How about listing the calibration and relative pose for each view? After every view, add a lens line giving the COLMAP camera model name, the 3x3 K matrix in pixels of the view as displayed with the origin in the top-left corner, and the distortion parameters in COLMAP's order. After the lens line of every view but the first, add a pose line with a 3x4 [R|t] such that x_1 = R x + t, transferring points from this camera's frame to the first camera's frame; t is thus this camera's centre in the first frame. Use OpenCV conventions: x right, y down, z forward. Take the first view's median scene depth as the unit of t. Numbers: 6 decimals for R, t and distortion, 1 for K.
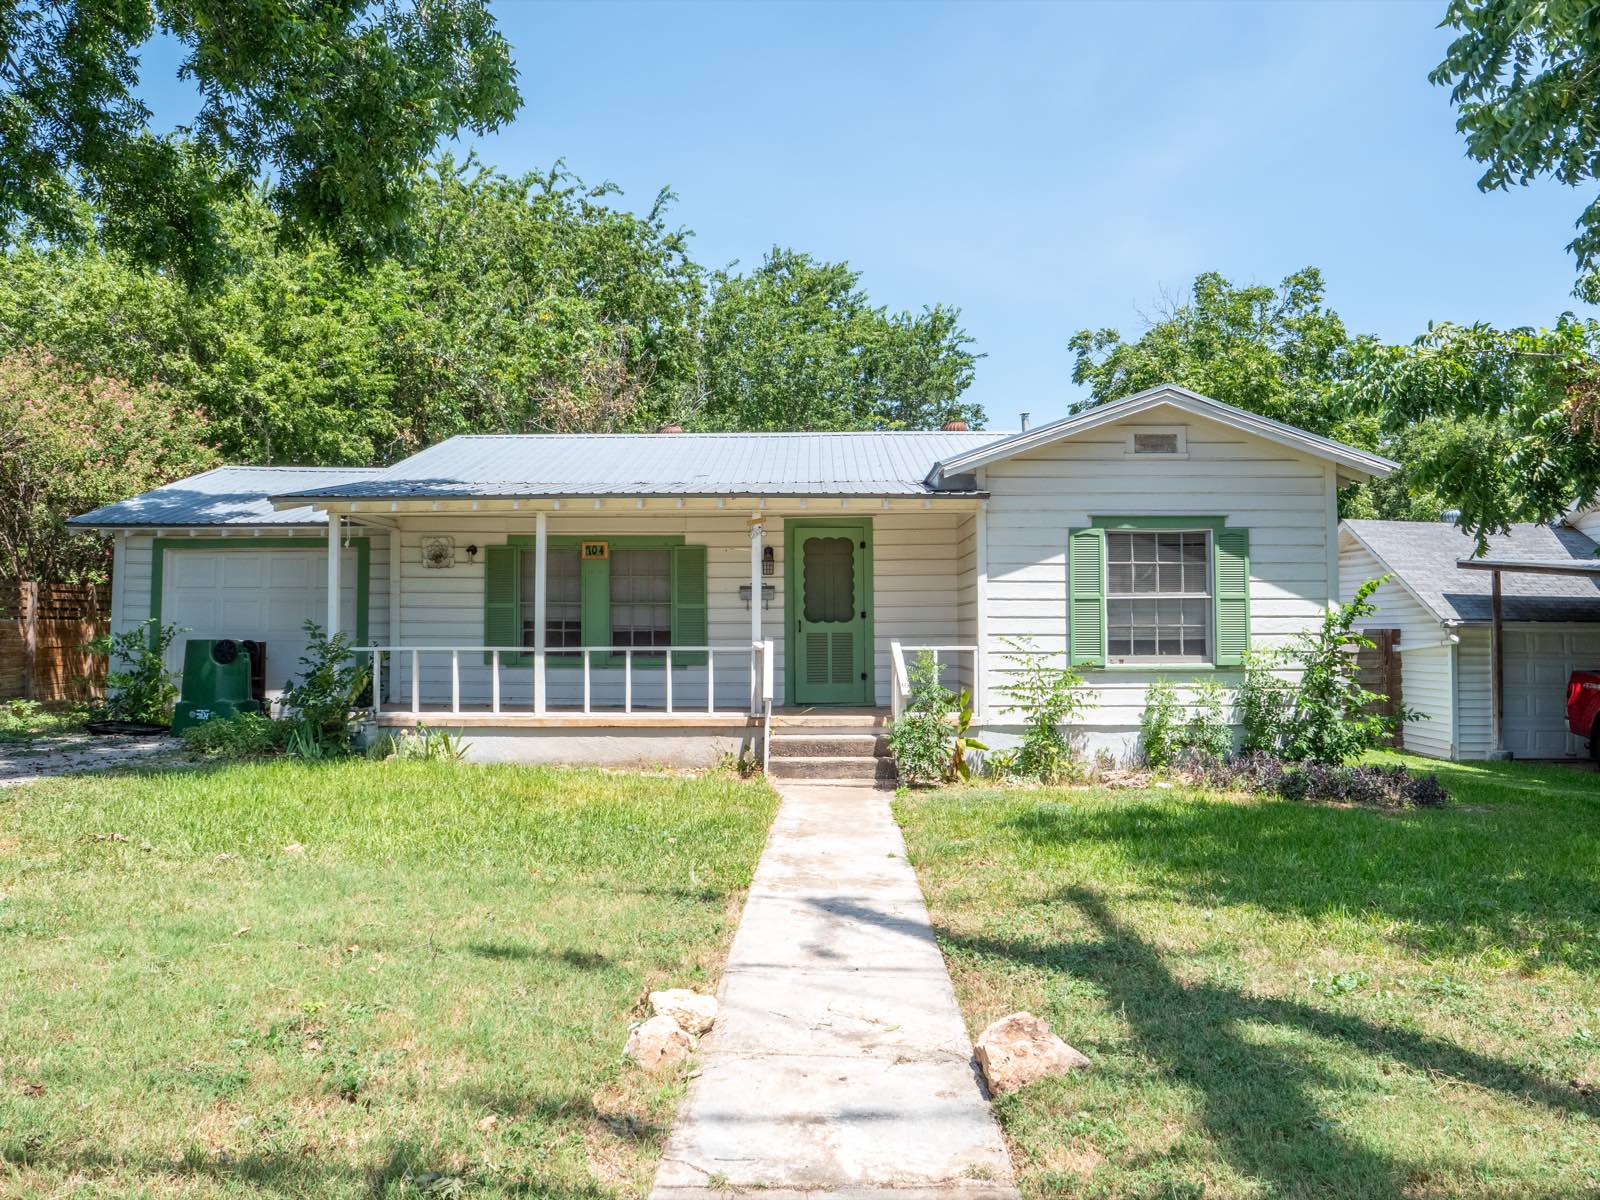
lens RADIAL K [[1191.5, 0, 797.0], [0, 1191.5, 592.8], [0, 0, 1]] dist [-0.002049, 0.006783]
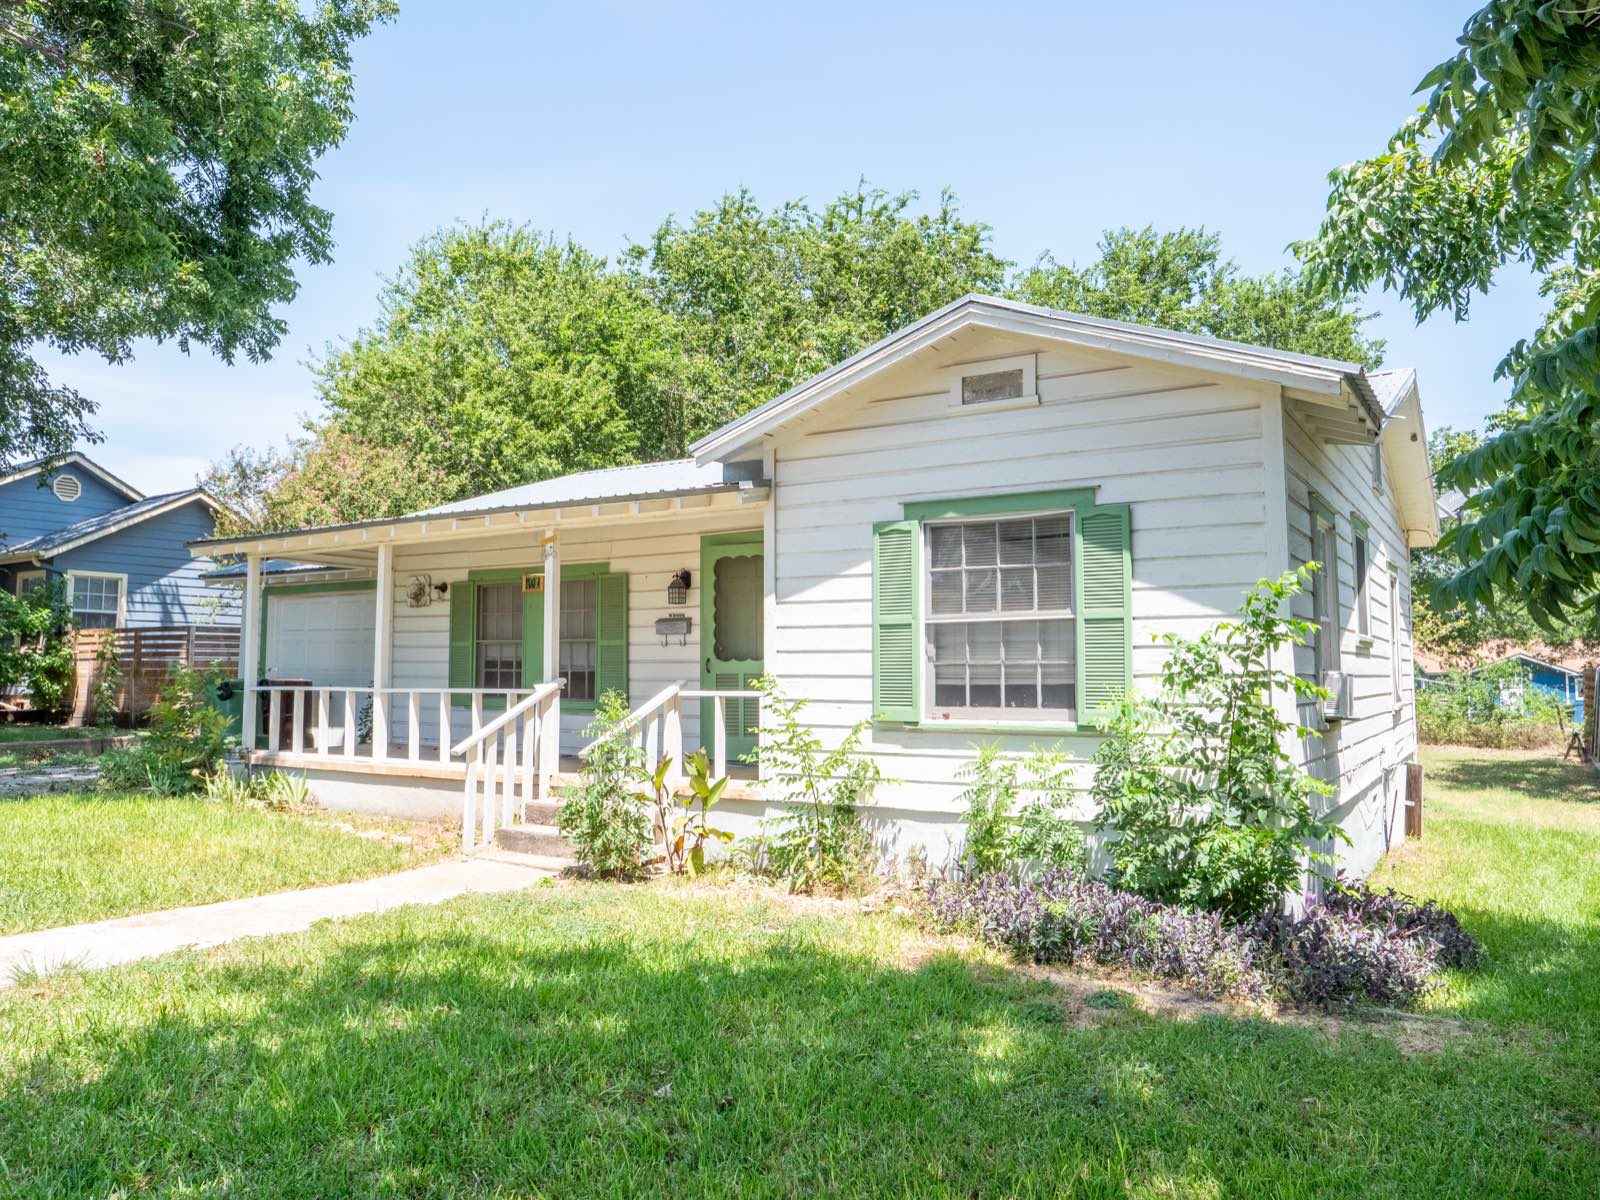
lens RADIAL K [[1191.5, 0, 797.0], [0, 1191.5, 592.8], [0, 0, 1]] dist [-0.002049, 0.006783]
pose [[0.835245, -0.035909, -0.548705, 0.570724], [0.016377, 0.999047, -0.040450, 0.013988], [0.549634, 0.024799, 0.835037, 0.391377]]
